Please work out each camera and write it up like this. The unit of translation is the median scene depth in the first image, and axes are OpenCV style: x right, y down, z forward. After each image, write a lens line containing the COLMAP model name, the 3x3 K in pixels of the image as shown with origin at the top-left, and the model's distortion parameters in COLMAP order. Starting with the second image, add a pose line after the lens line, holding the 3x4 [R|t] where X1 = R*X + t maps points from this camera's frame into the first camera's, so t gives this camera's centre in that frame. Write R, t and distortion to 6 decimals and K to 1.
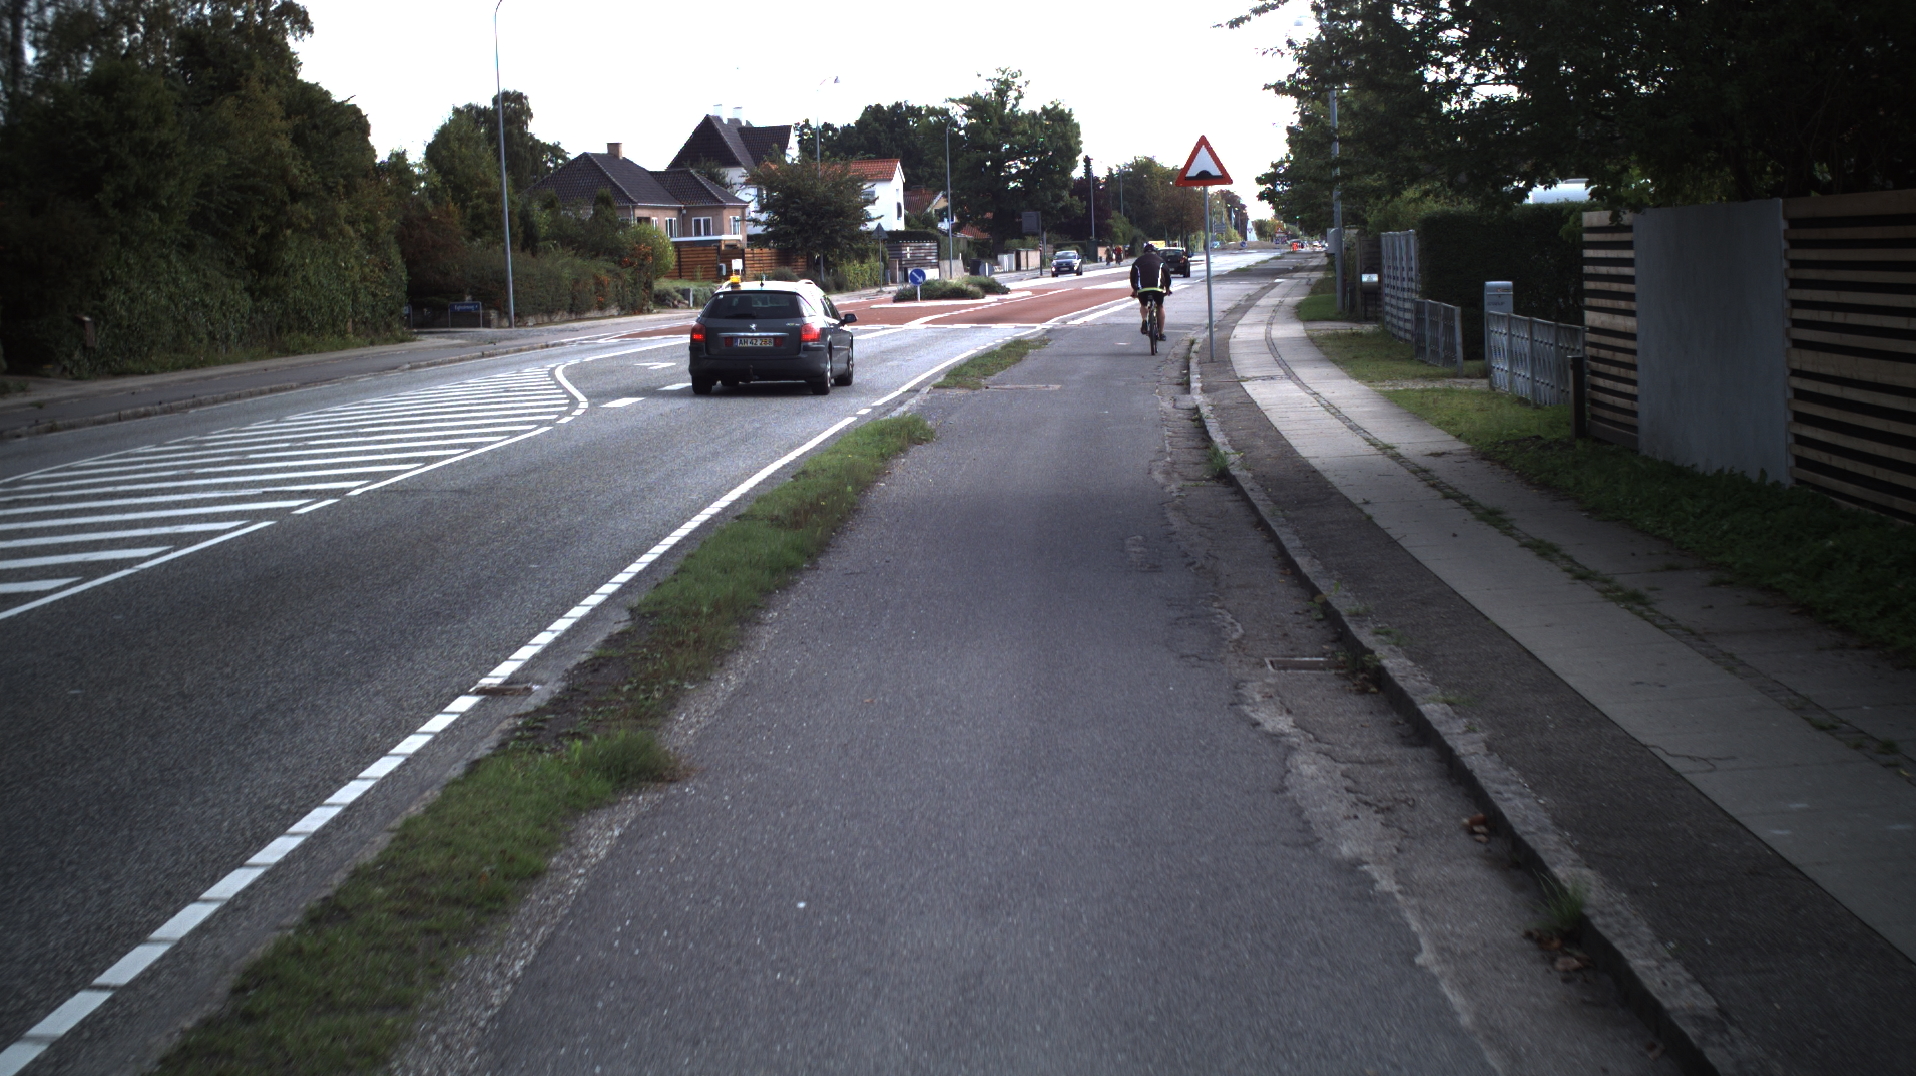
lens RADIAL K [[3406.1, 0, 958.0], [0, 3406.1, 538.0], [0, 0, 1]] dist [-0.275821, 0.242035]
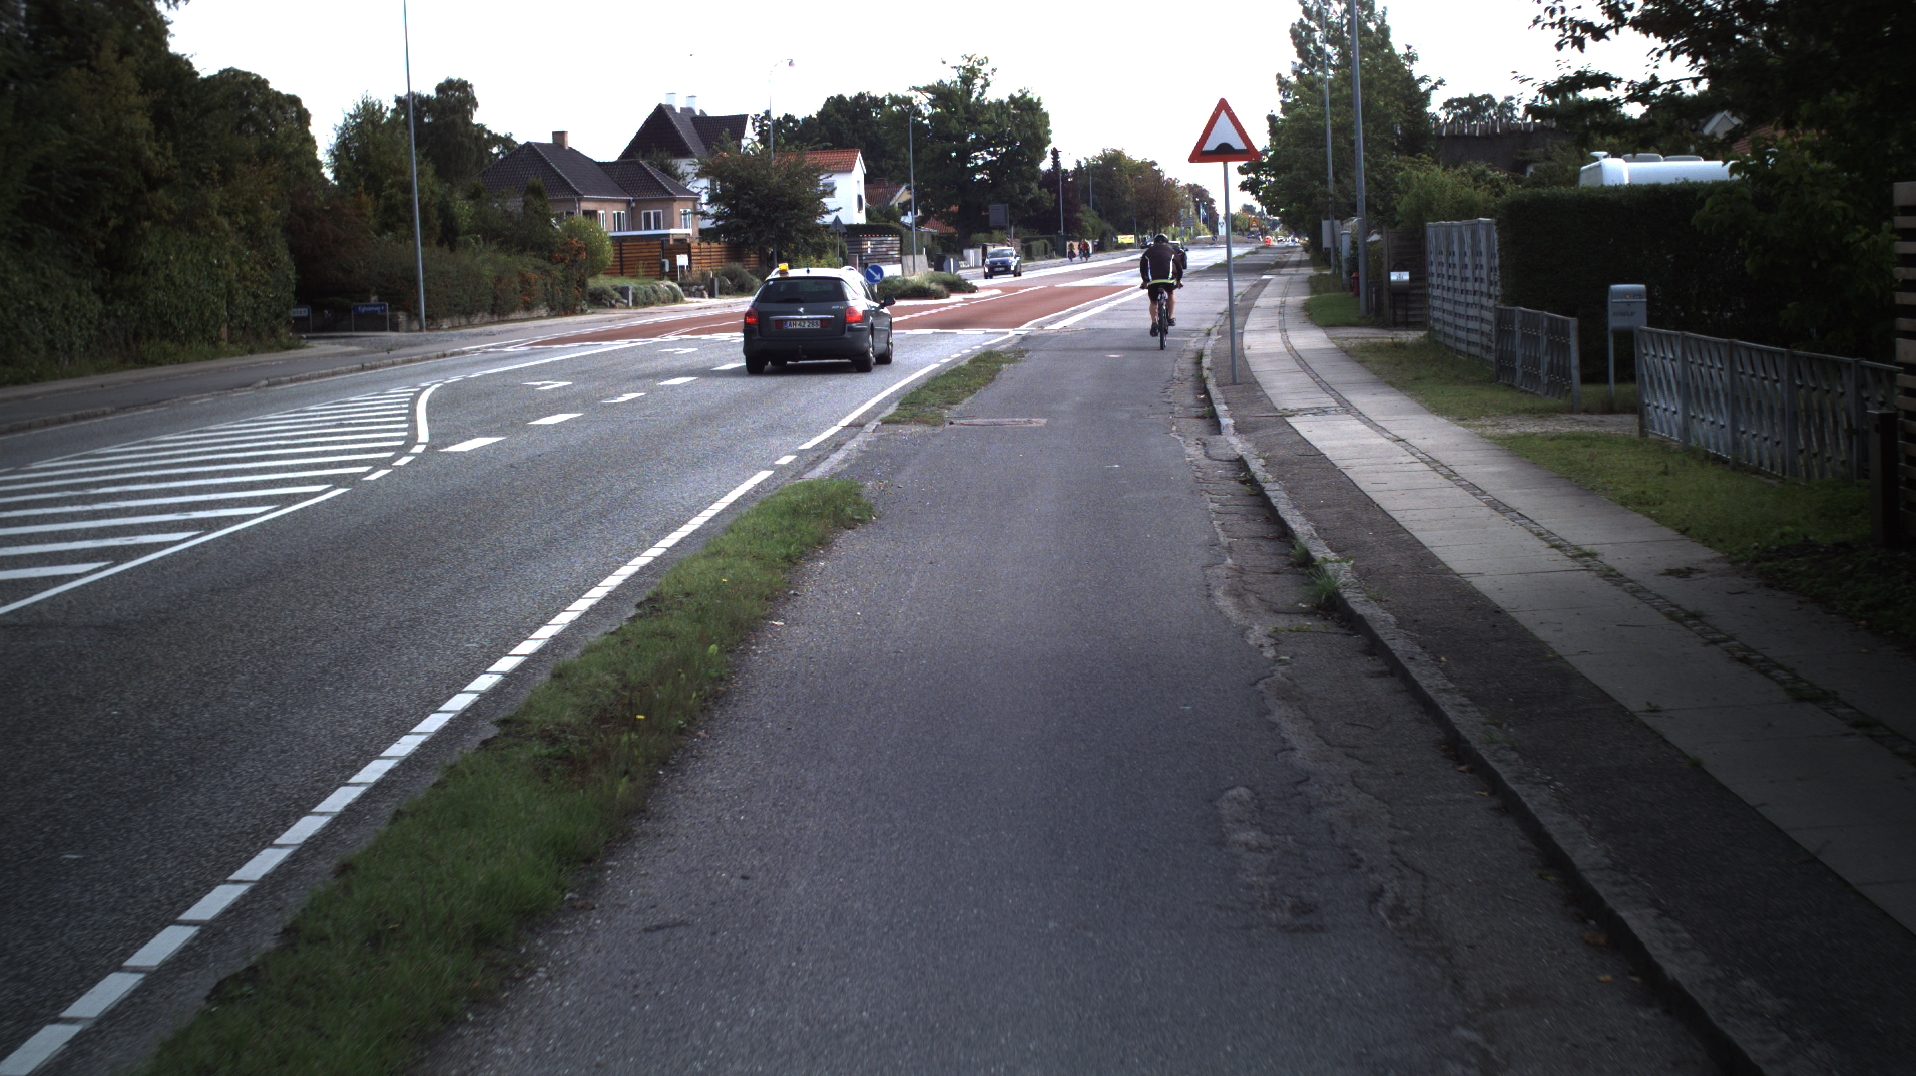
lens RADIAL K [[3406.1, 0, 958.0], [0, 3406.1, 538.0], [0, 0, 1]] dist [-0.275821, 0.242035]
pose [[0.999948, -0.001092, 0.010097, 0.000856], [0.001076, 0.999998, 0.001508, -0.007378], [-0.010098, -0.001497, 0.999948, 0.089095]]
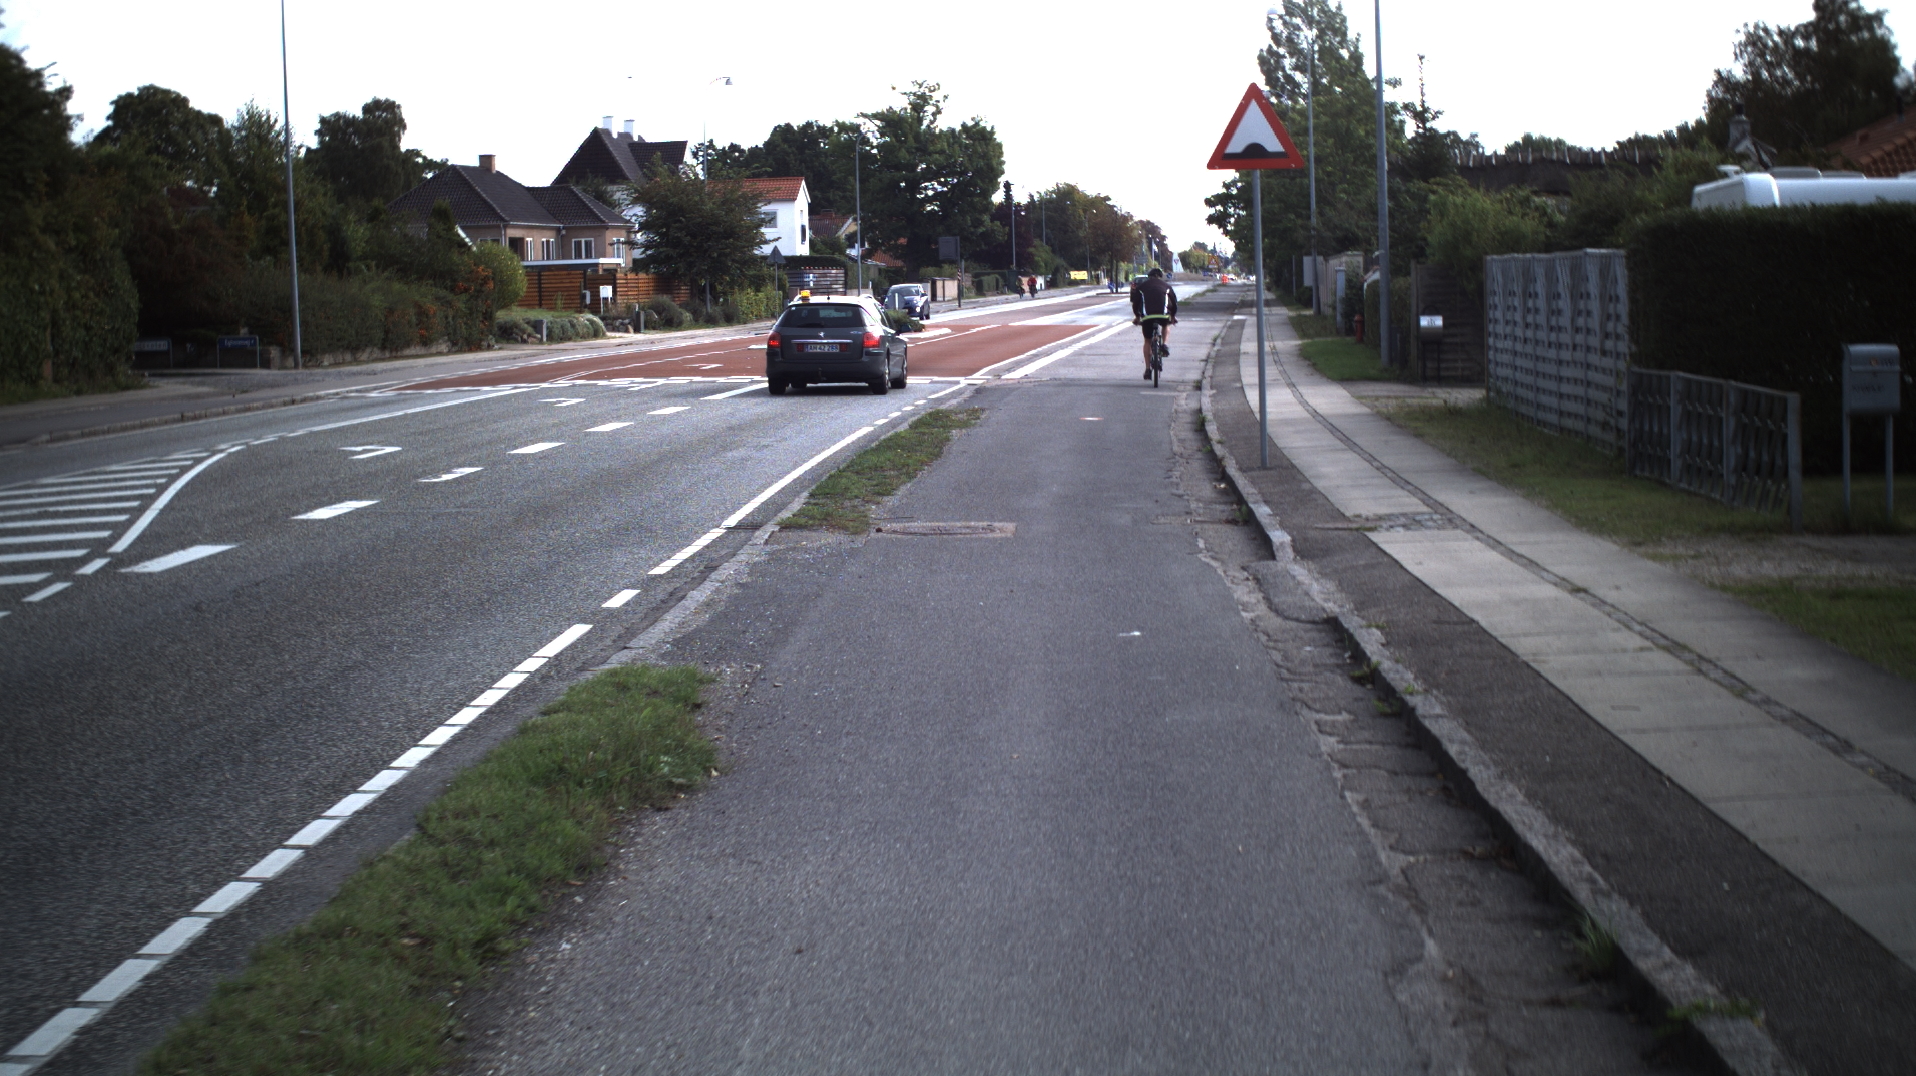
lens RADIAL K [[3406.1, 0, 958.0], [0, 3406.1, 538.0], [0, 0, 1]] dist [-0.275821, 0.242035]
pose [[0.999619, 0.010108, 0.025697, 0.002774], [-0.009885, 0.999913, -0.008788, -0.014670], [-0.025783, 0.008530, 0.999631, 0.178154]]
